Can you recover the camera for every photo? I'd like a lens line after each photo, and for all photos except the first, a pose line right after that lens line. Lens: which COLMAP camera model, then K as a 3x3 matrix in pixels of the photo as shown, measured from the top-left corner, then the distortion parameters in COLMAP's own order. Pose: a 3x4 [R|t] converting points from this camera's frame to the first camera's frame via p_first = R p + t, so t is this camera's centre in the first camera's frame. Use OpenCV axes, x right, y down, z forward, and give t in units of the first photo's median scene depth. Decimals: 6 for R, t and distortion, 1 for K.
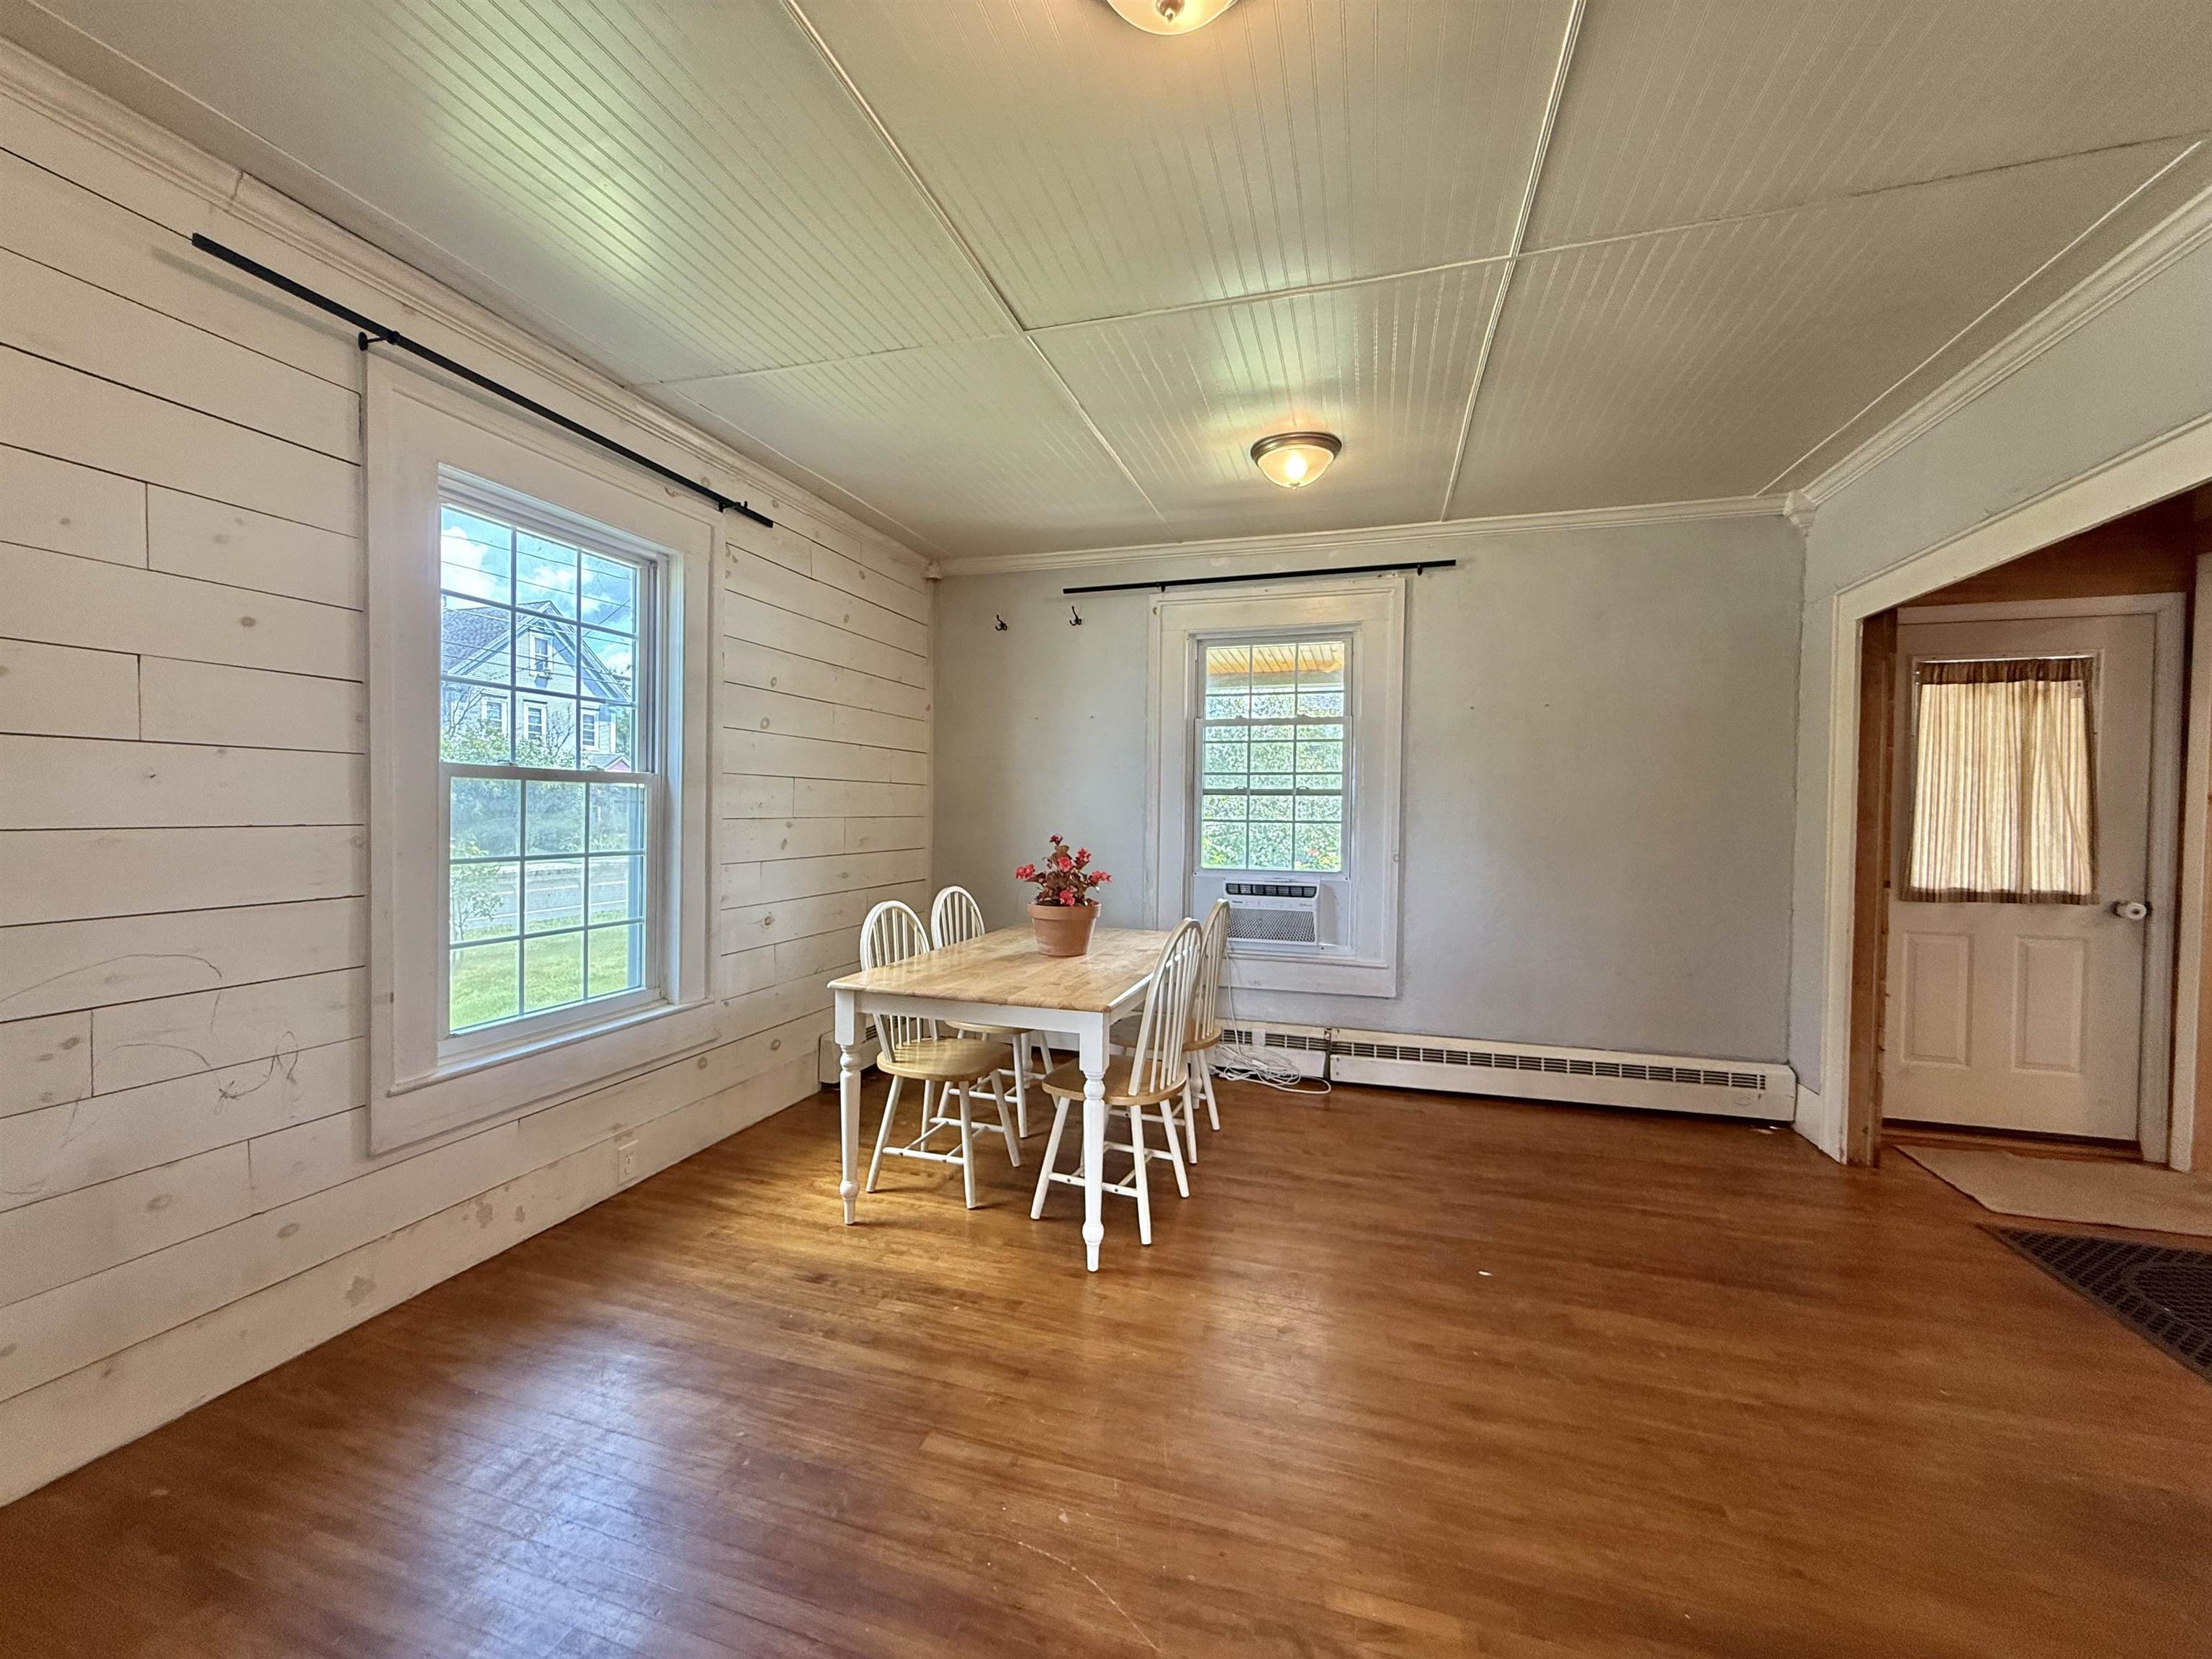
lens RADIAL K [[874.6, 0, 1097.0], [0, 874.6, 824.3], [0, 0, 1]] dist [0.000247, -0.000745]
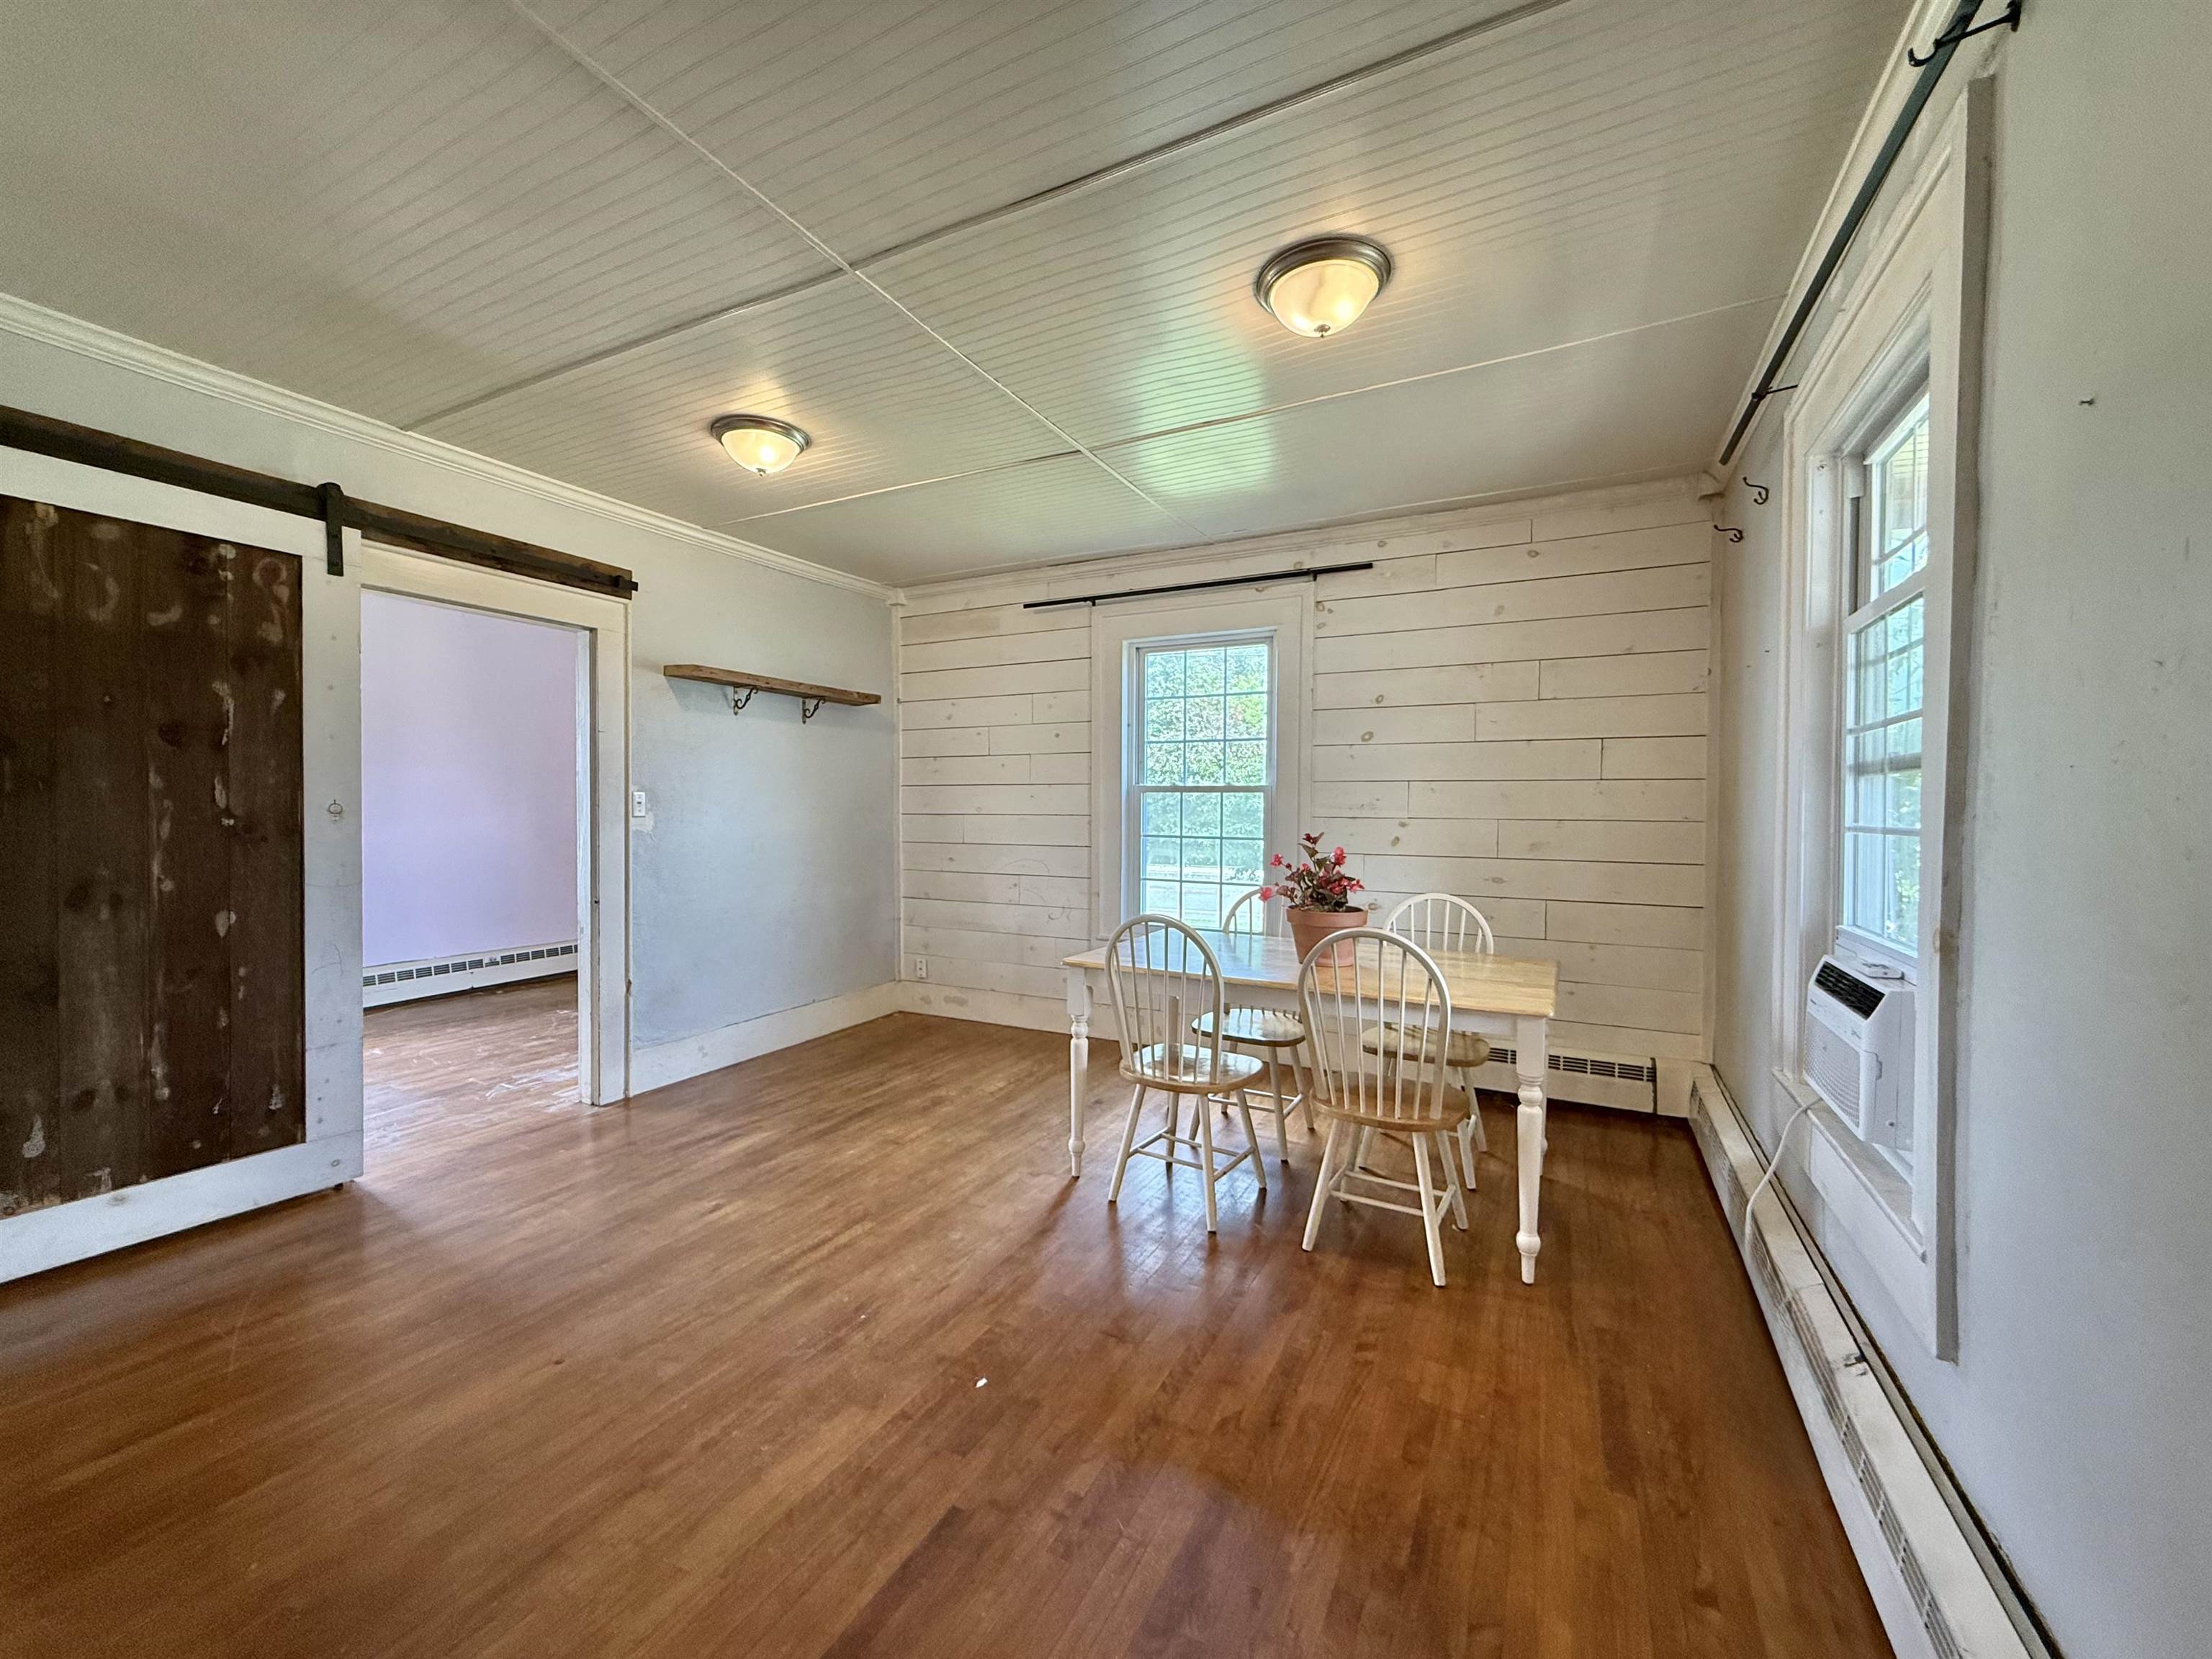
lens RADIAL K [[874.6, 0, 1098.8], [0, 874.6, 820.7], [0, 0, 1]] dist [0.000247, -0.000745]
pose [[-0.170043, -0.005448, -0.985422, 0.920136], [-0.031423, 0.999506, -0.000104, 0.009776], [0.984936, 0.030948, -0.170130, 0.936796]]
